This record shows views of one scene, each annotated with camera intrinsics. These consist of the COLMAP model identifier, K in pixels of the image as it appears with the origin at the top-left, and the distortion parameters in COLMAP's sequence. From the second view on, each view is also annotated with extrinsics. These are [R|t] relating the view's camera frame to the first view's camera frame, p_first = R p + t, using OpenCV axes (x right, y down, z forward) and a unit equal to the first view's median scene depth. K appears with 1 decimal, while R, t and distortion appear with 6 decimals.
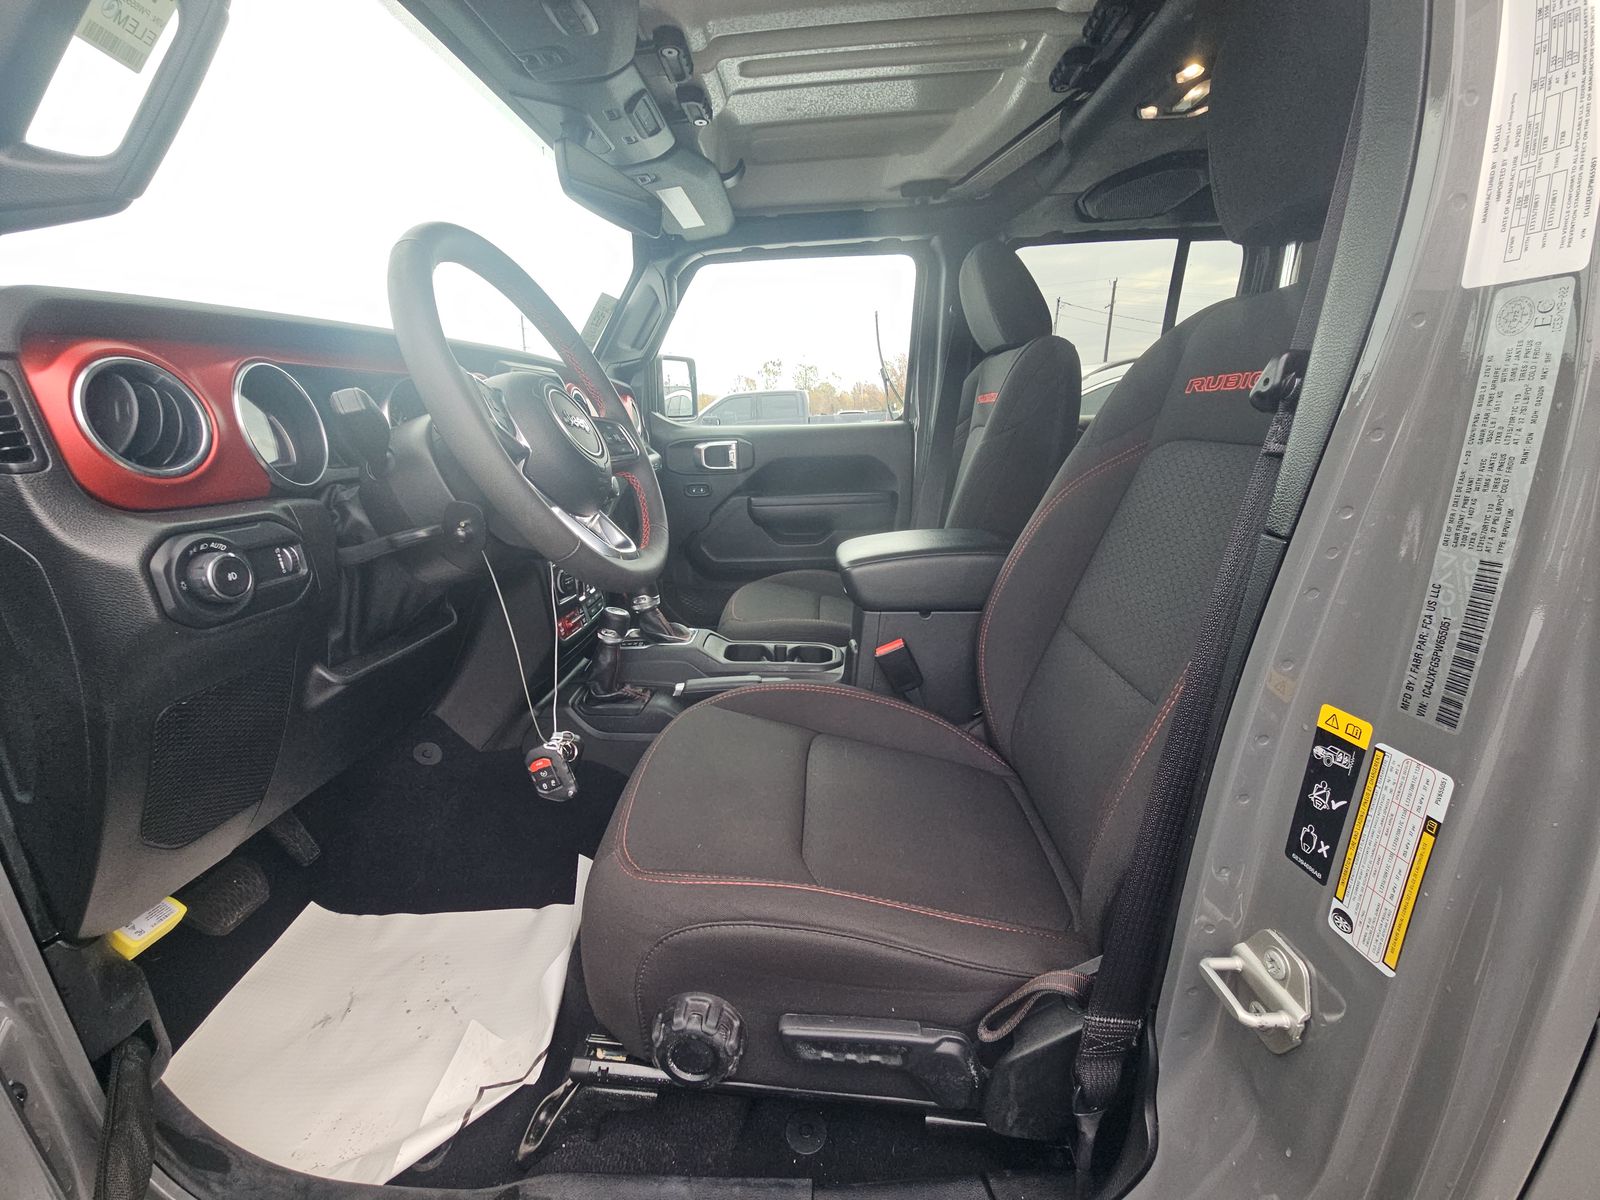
lens RADIAL K [[647.8, 0, 794.2], [0, 647.8, 604.7], [0, 0, 1]] dist [0.000783, -0.007104]
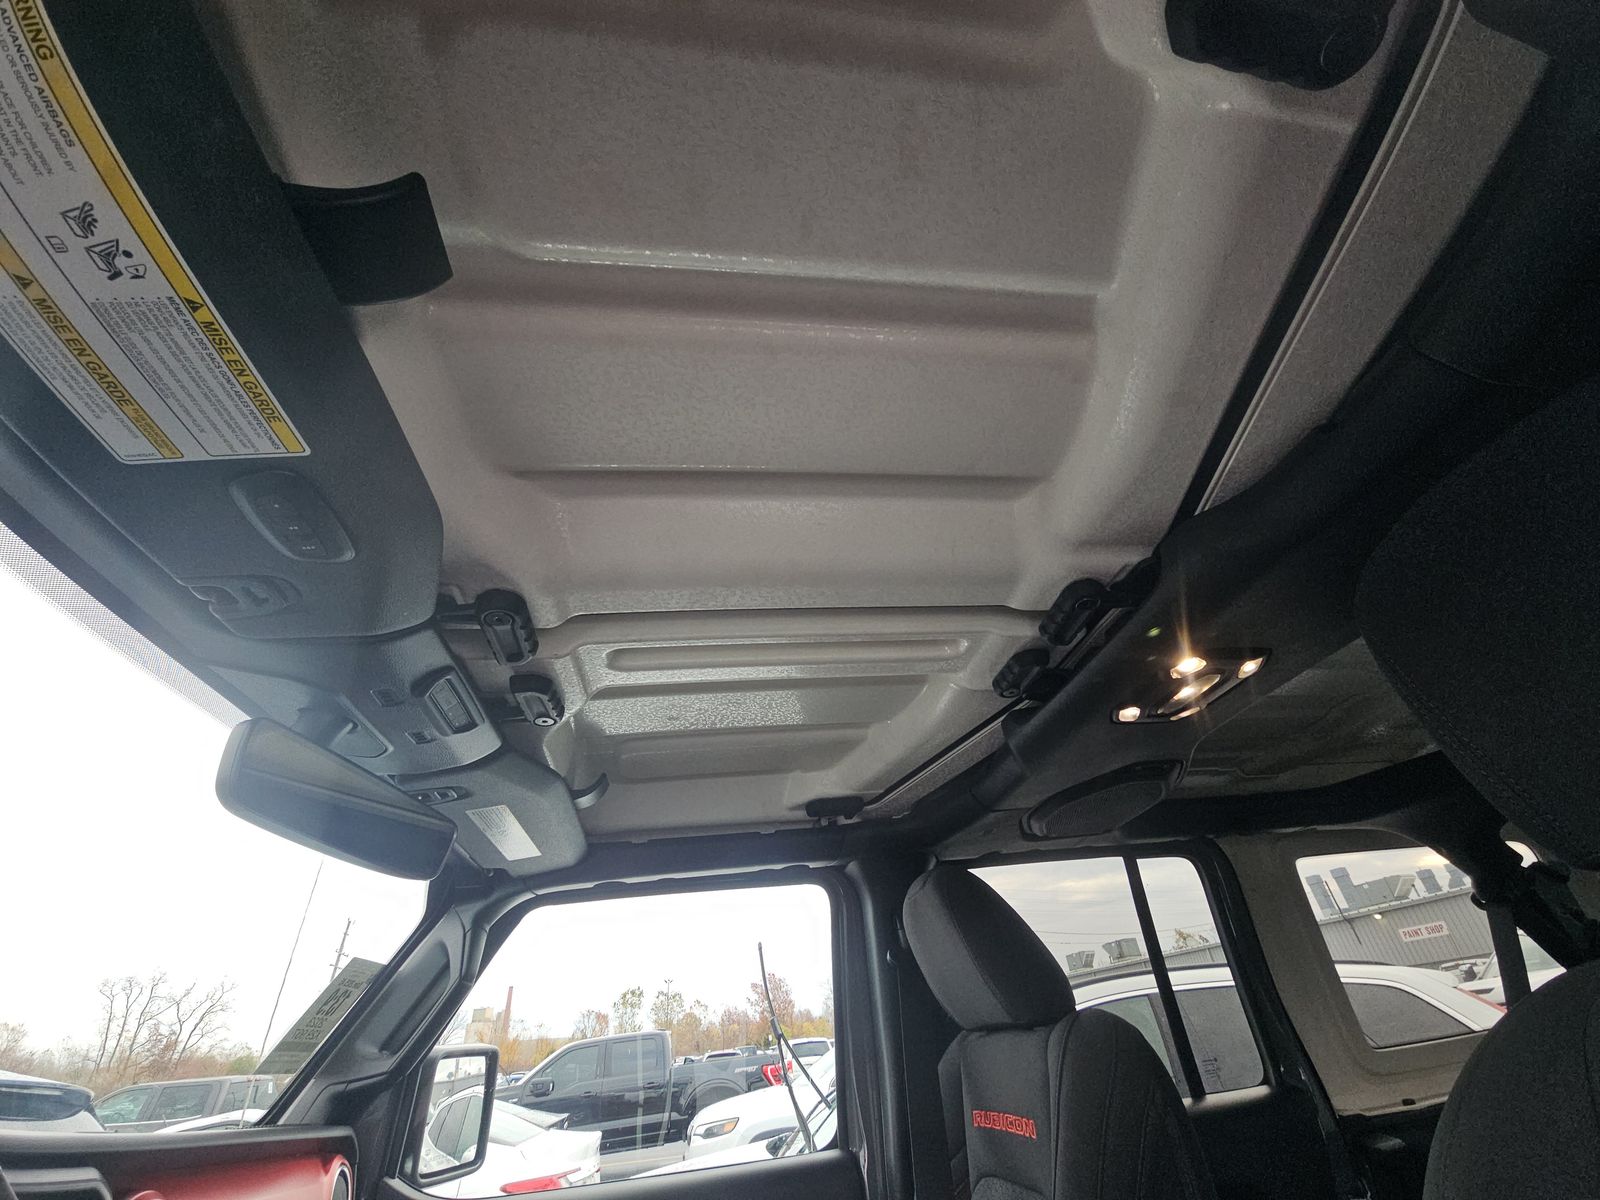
lens RADIAL K [[644.2, 0, 795.0], [0, 644.2, 603.0], [0, 0, 1]] dist [0.008718, -0.007265]
pose [[0.981873, 0.050148, 0.182786, -0.010678], [0.110807, 0.630536, -0.768210, -0.228805], [-0.153777, 0.774538, 0.613550, 0.379495]]
